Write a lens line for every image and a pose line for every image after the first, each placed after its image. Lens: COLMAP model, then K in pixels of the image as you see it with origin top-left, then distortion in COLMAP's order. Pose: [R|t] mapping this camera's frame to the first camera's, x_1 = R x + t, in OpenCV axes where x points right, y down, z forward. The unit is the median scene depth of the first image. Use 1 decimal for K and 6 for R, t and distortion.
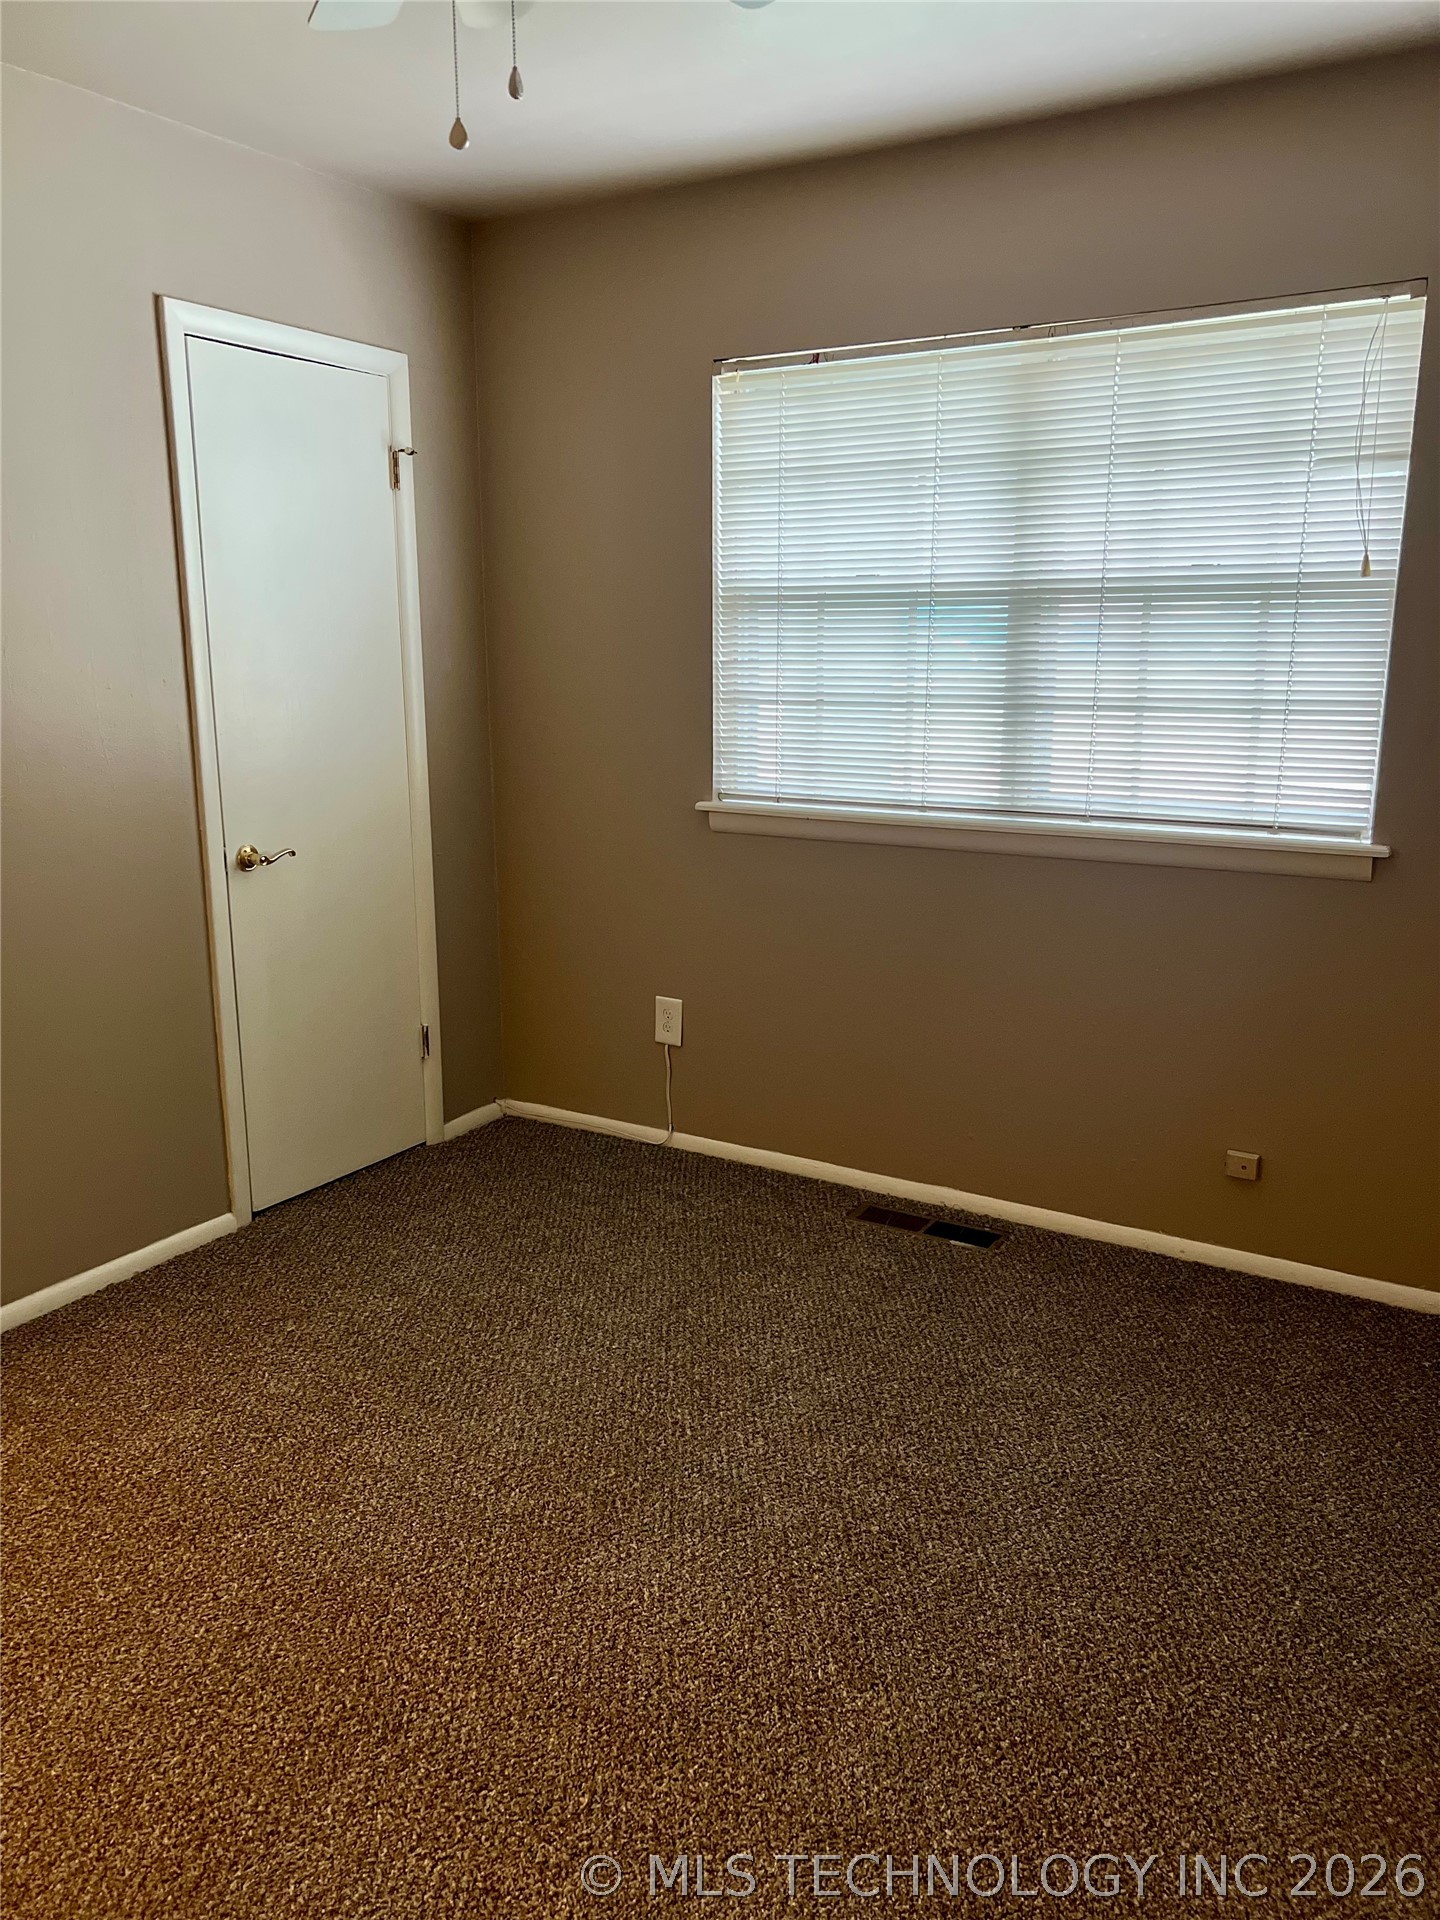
lens RADIAL K [[1438.4, 0, 717.8], [0, 1438.4, 986.7], [0, 0, 1]] dist [0.043797, -0.051909]
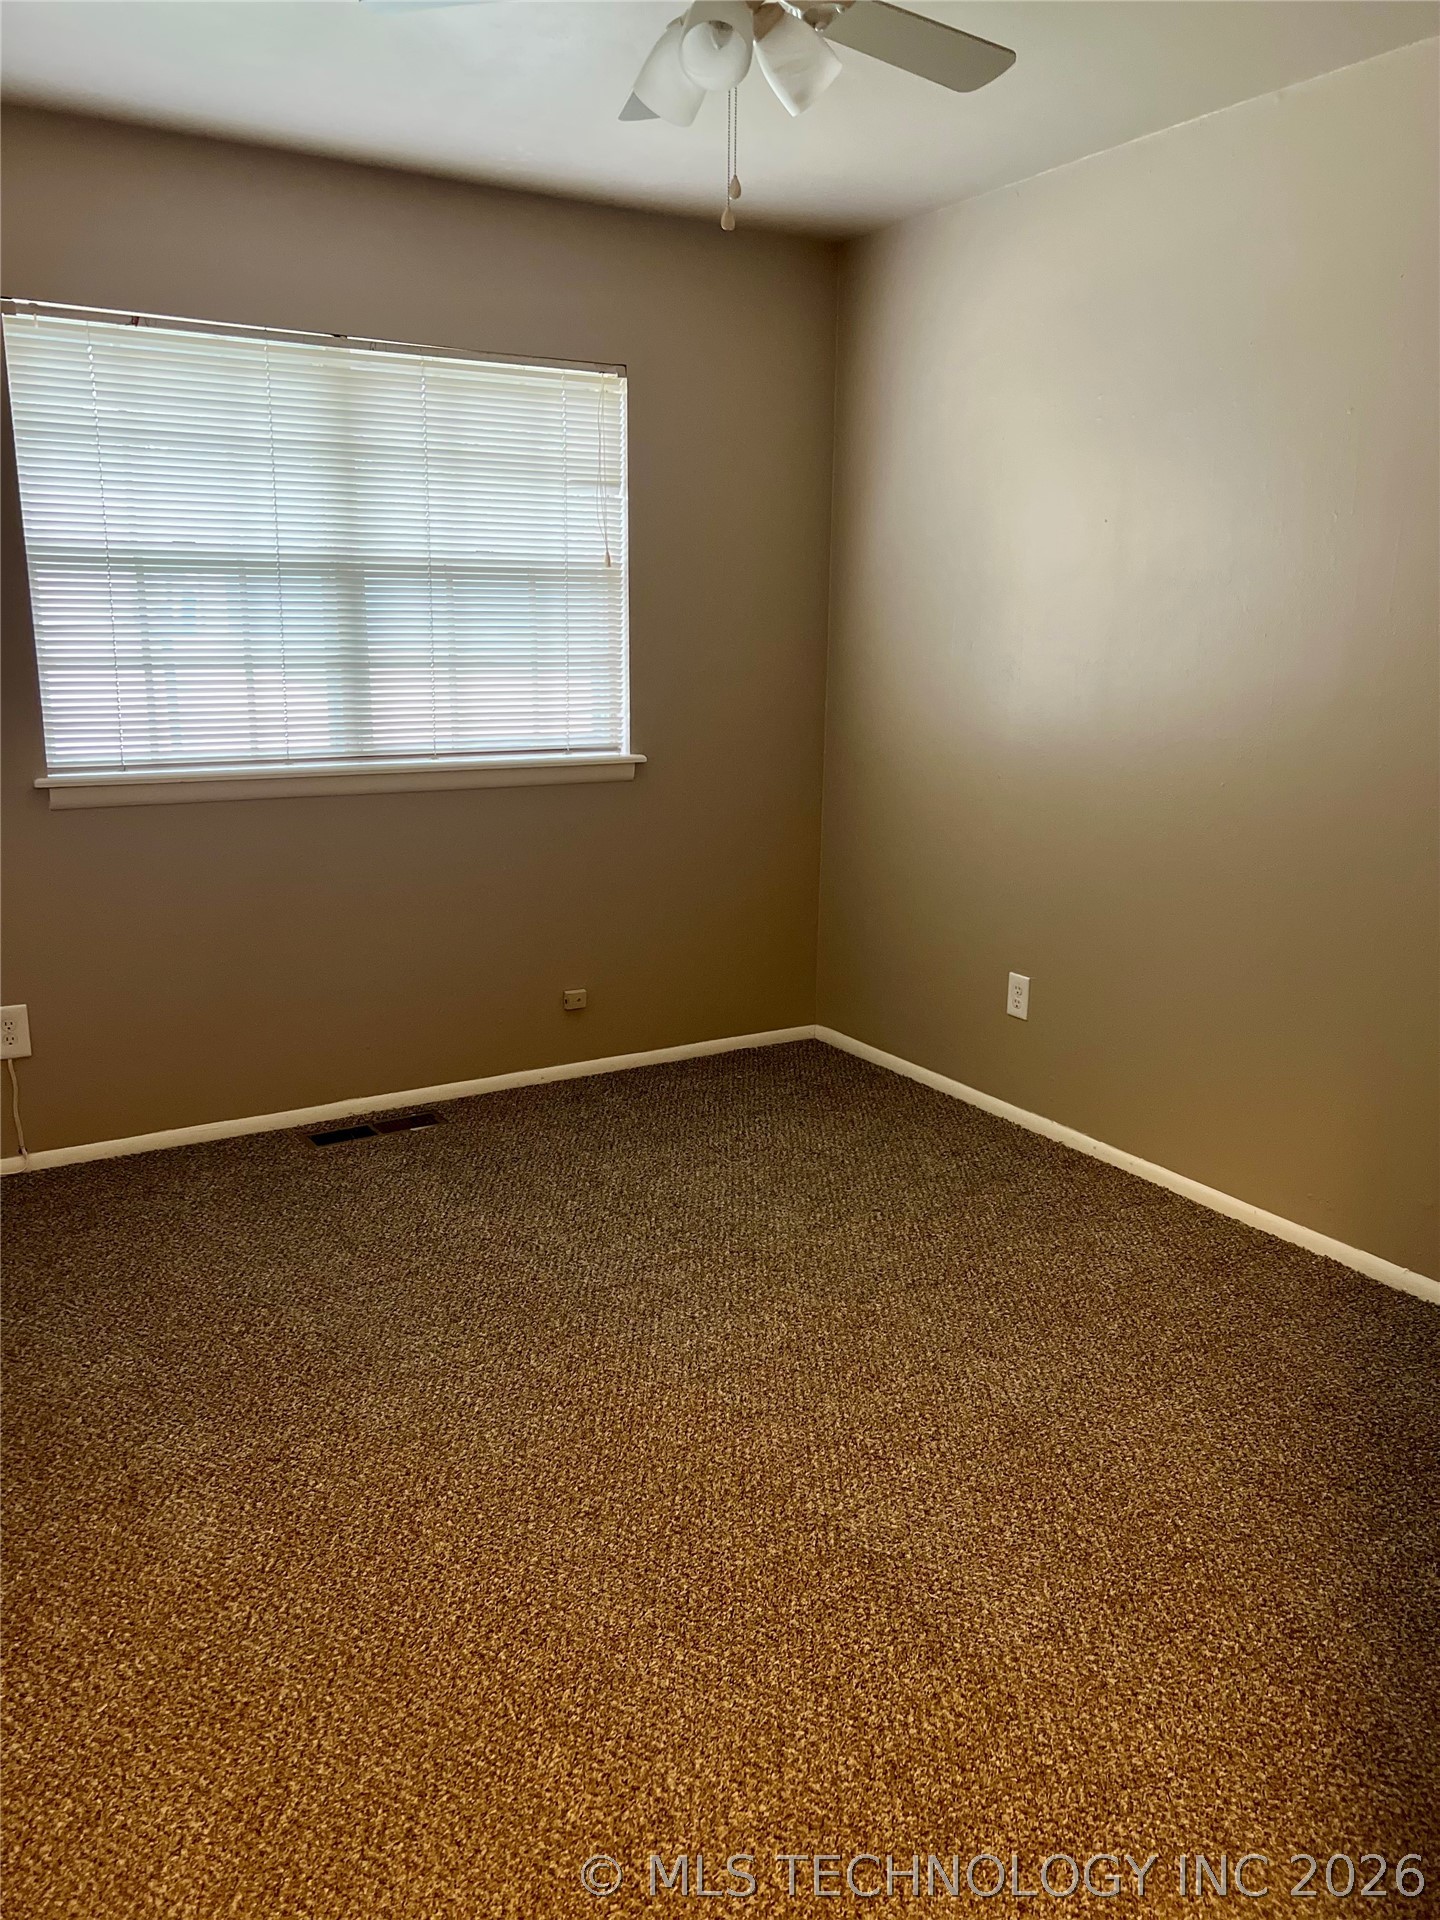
lens RADIAL K [[1438.4, 0, 720.0], [0, 1438.4, 979.1], [0, 0, 1]] dist [0.043797, -0.051909]
pose [[0.470335, -0.215332, 0.855814, -0.720769], [0.193196, 0.971374, 0.138232, -0.056028], [-0.861081, 0.100325, 0.498473, 0.206717]]
